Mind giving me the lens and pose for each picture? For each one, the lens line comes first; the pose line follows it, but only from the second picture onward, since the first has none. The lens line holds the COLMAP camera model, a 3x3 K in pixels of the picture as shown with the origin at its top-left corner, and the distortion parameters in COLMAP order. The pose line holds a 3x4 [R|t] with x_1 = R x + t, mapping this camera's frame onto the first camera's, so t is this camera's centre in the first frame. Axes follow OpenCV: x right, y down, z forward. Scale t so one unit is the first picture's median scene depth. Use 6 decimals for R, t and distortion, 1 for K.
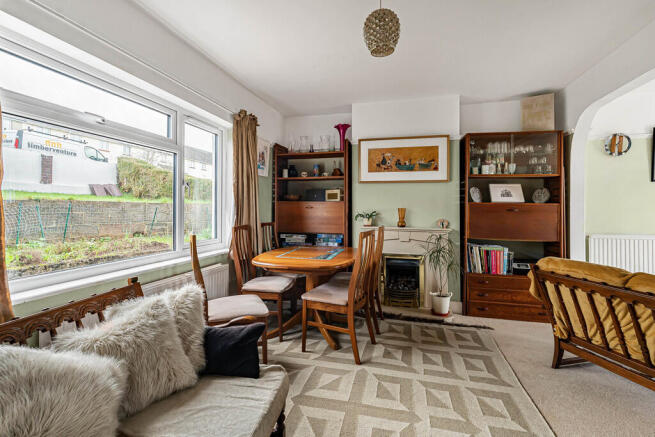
lens RADIAL K [[305.7, 0, 326.8], [0, 305.7, 211.6], [0, 0, 1]] dist [0.001126, 0.000376]
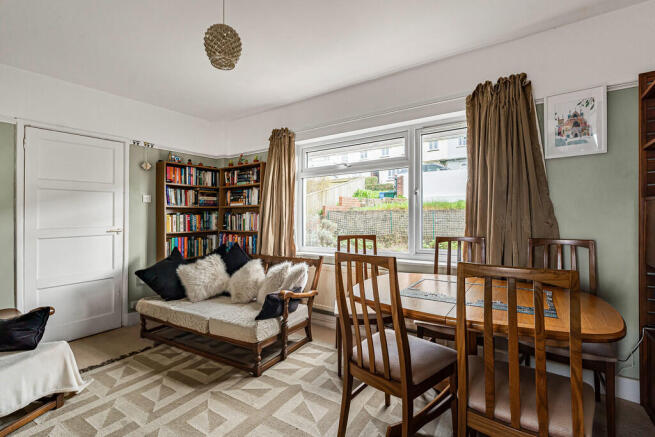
lens RADIAL K [[298.0, 0, 327.5], [0, 298.0, 218.5], [0, 0, 1]] dist [-0.000380, 0.000059]
pose [[-0.328720, -0.005150, -0.944413, 0.538358], [-0.001379, 0.999987, -0.004974, 0.003088], [0.944426, -0.000333, -0.328723, 0.882448]]
